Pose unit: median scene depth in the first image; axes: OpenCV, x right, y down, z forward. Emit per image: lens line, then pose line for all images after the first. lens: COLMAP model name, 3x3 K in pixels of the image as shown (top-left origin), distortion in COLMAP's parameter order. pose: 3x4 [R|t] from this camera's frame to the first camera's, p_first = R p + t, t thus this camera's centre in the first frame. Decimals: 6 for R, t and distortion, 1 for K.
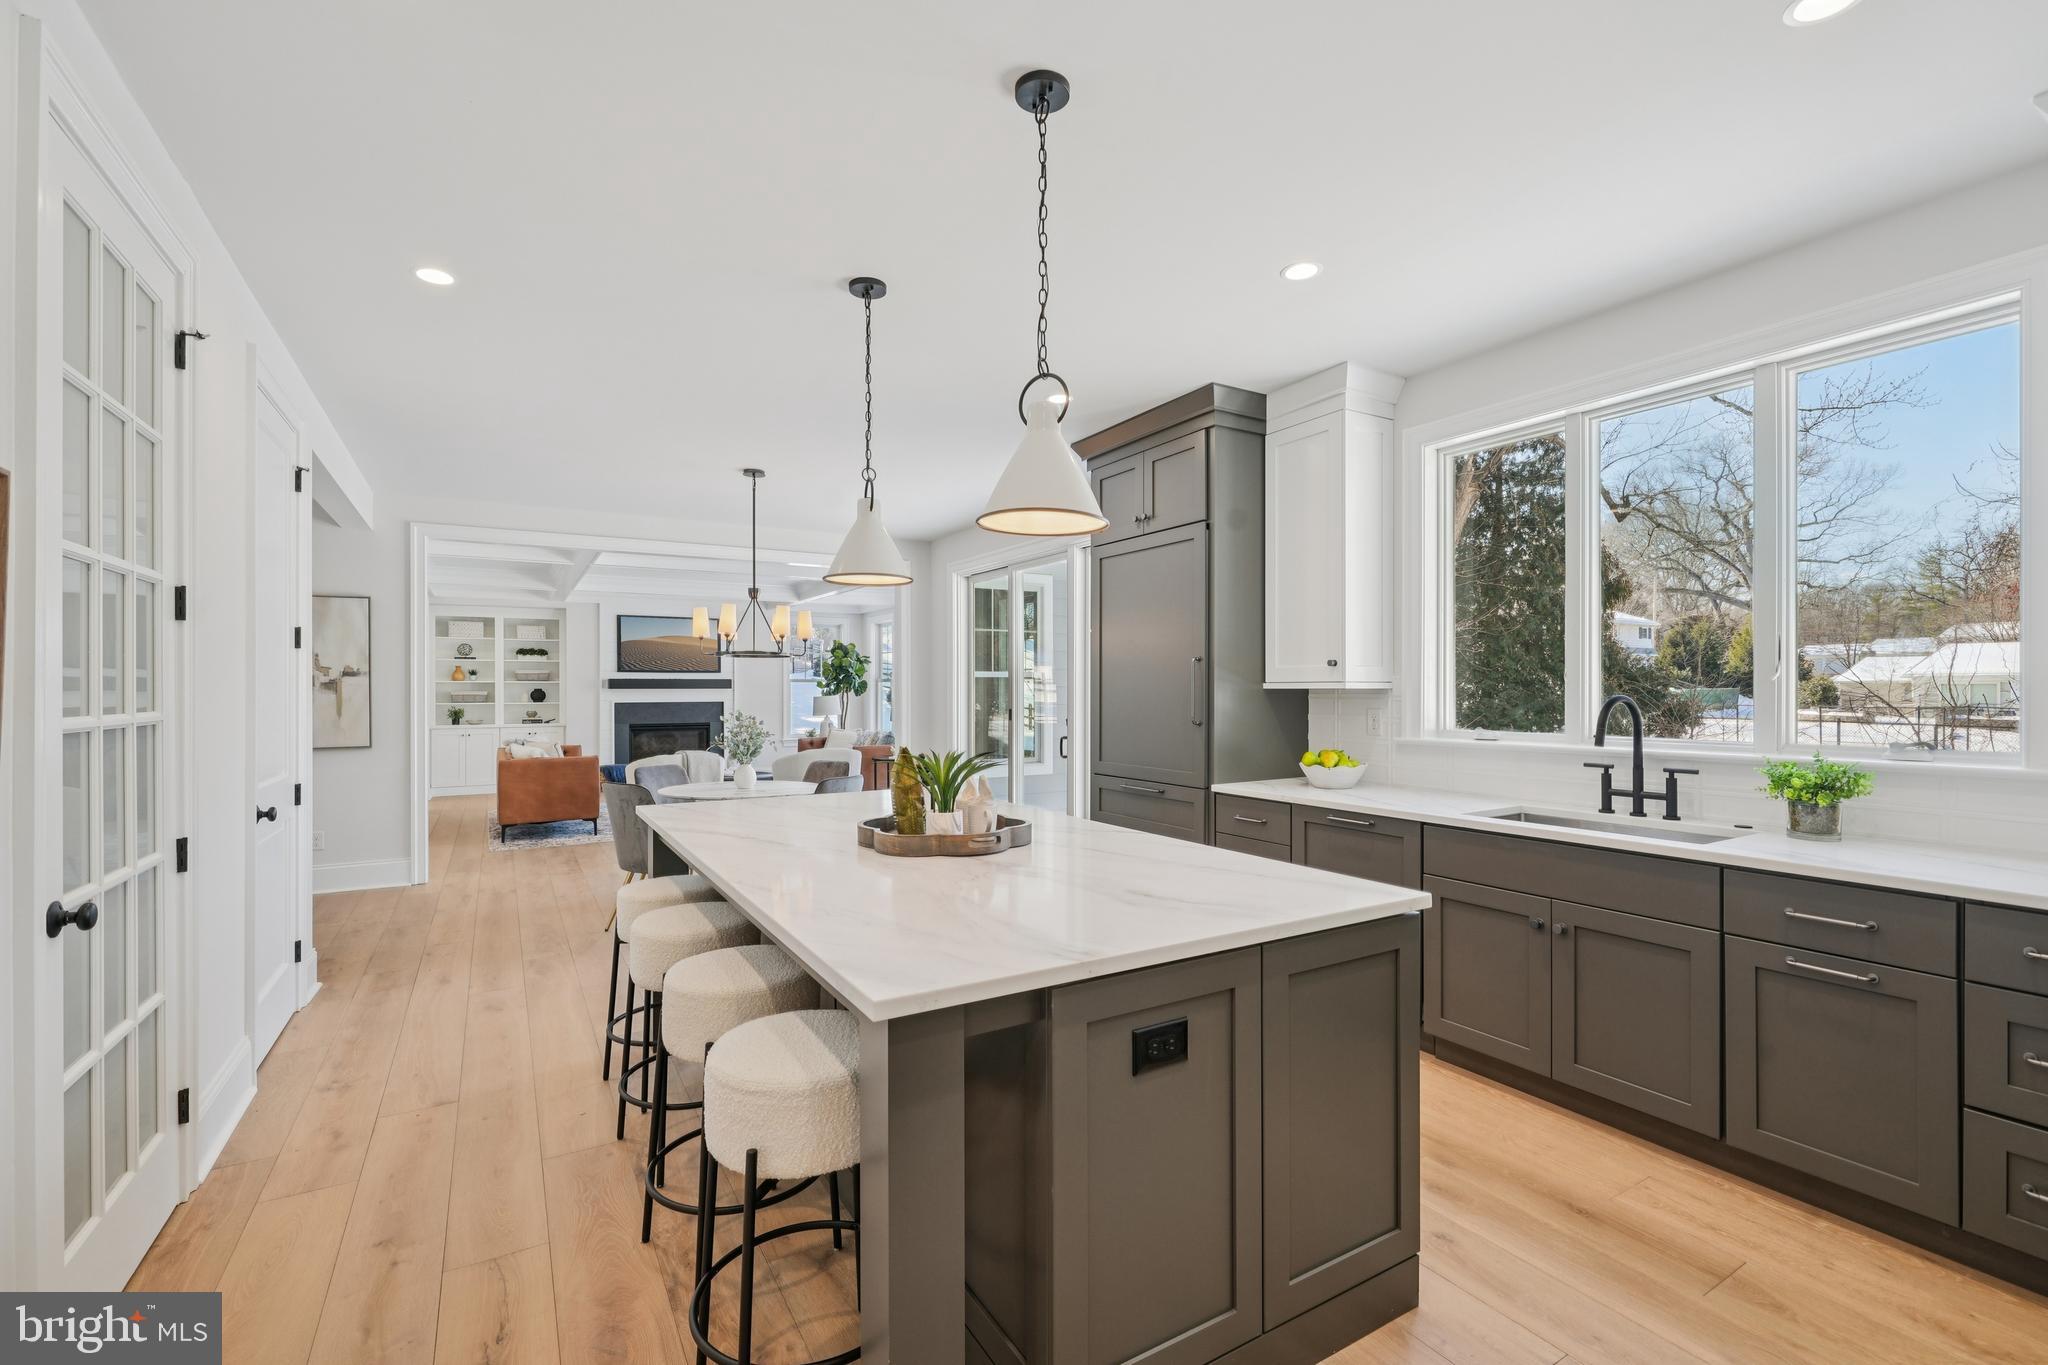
lens RADIAL K [[885.8, 0, 1029.0], [0, 885.8, 689.4], [0, 0, 1]] dist [0.000916, 0.000305]
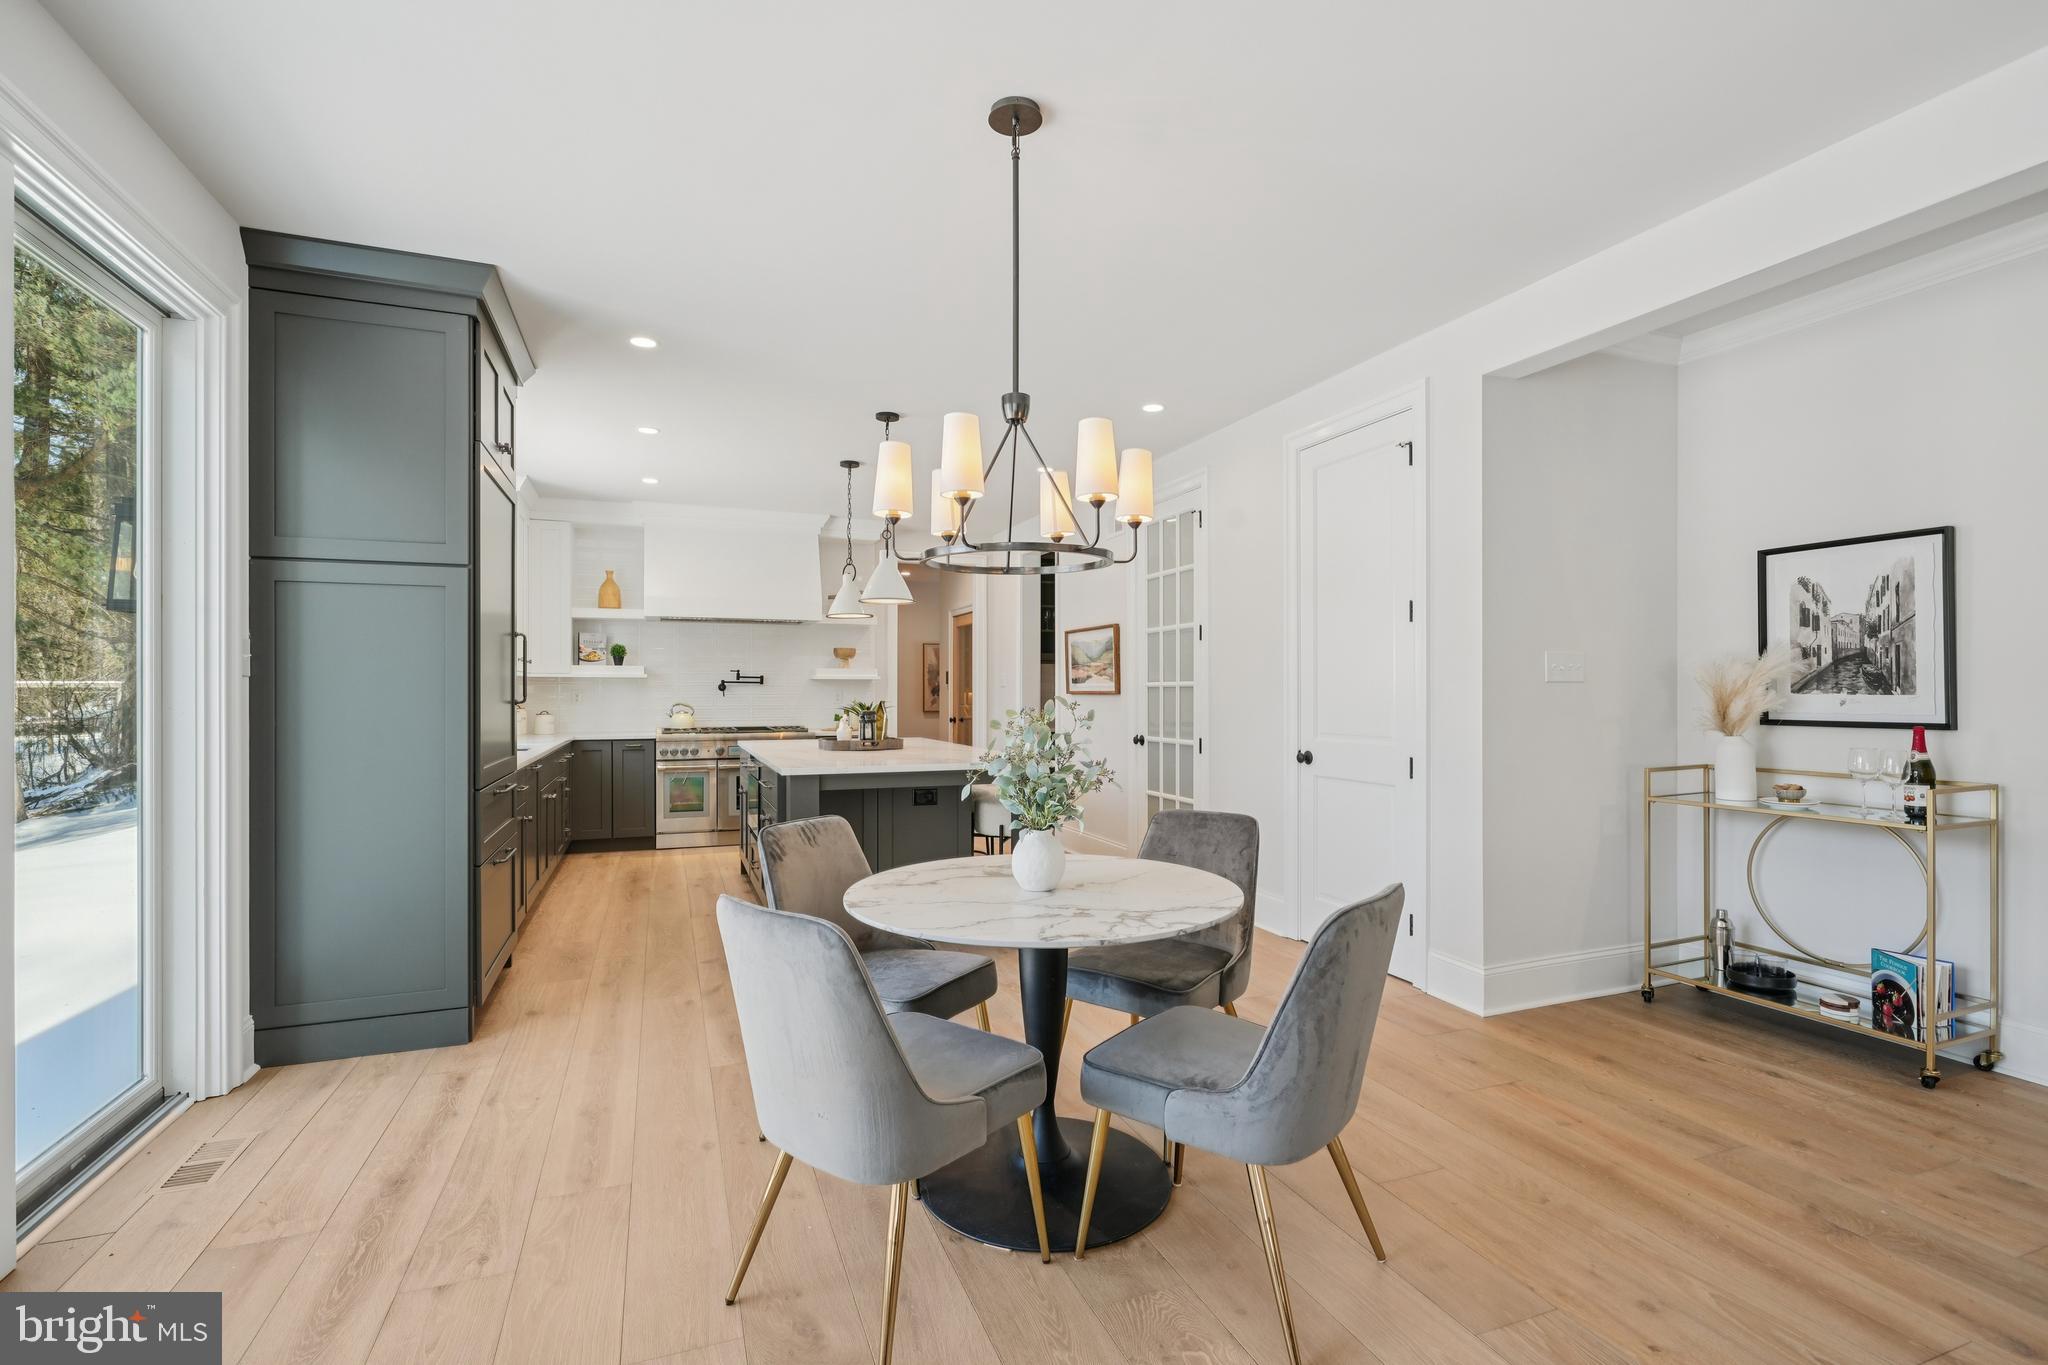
lens RADIAL K [[934.9, 0, 1025.8], [0, 934.9, 689.4], [0, 0, 1]] dist [0.000321, 0.000521]
pose [[-0.985388, 0.002599, 0.170303, -0.274324], [0.002116, 0.999993, -0.003015, 0.015194], [-0.170310, -0.002611, -0.985387, 1.006808]]
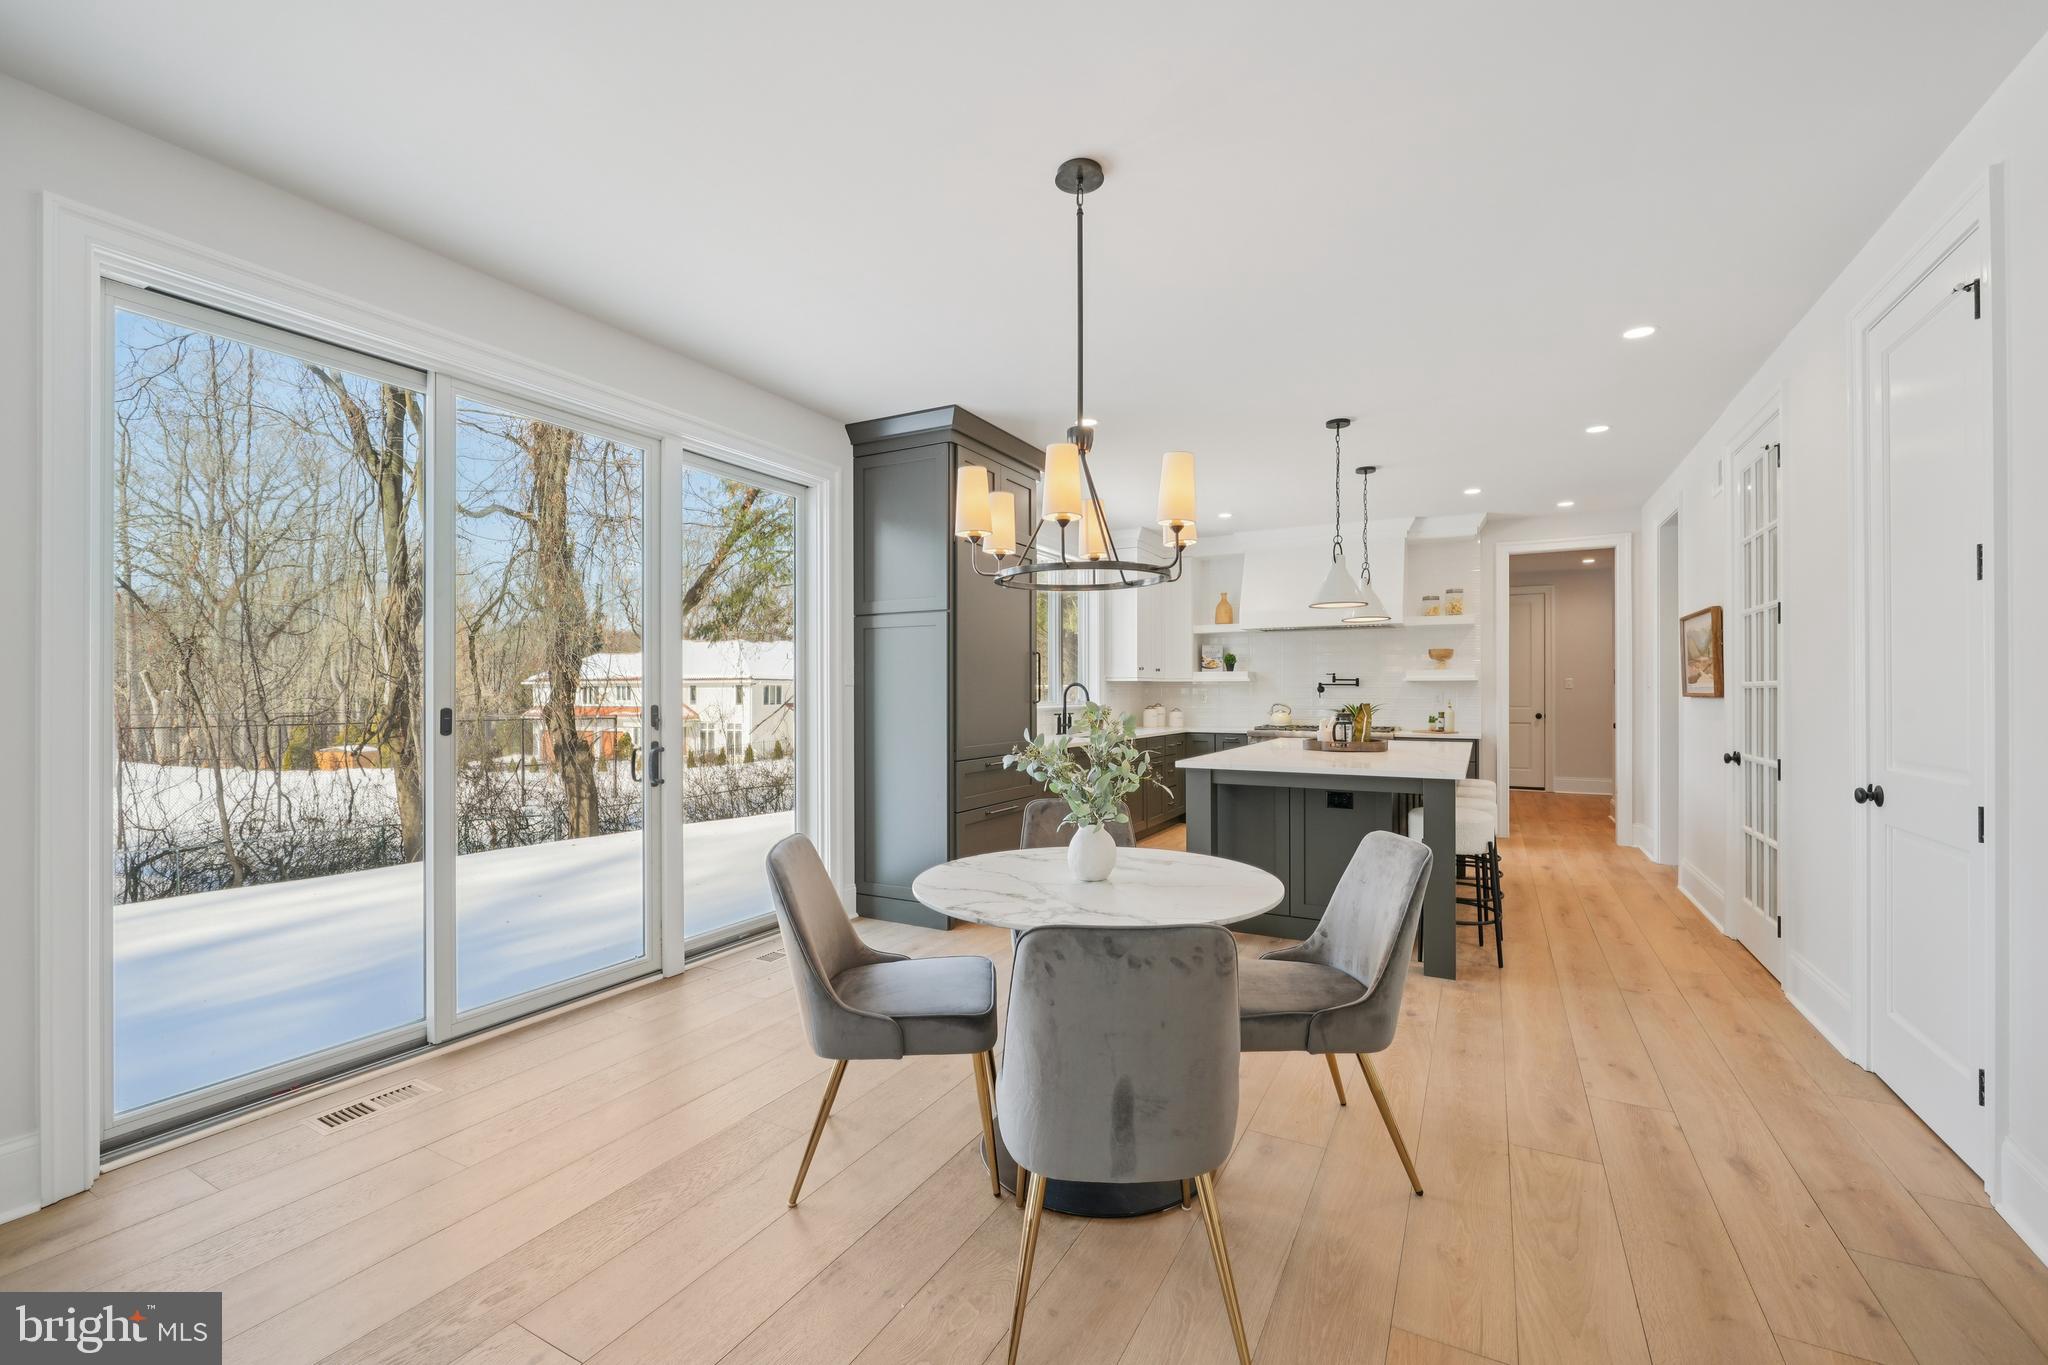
lens RADIAL K [[852.5, 0, 1024.2], [0, 852.5, 689.5], [0, 0, 1]] dist [0.002326, -0.000464]
pose [[-0.507601, 0.005032, 0.861578, -0.473181], [0.001757, 0.999987, -0.004805, 0.013789], [-0.861591, -0.000925, -0.507603, 0.880405]]
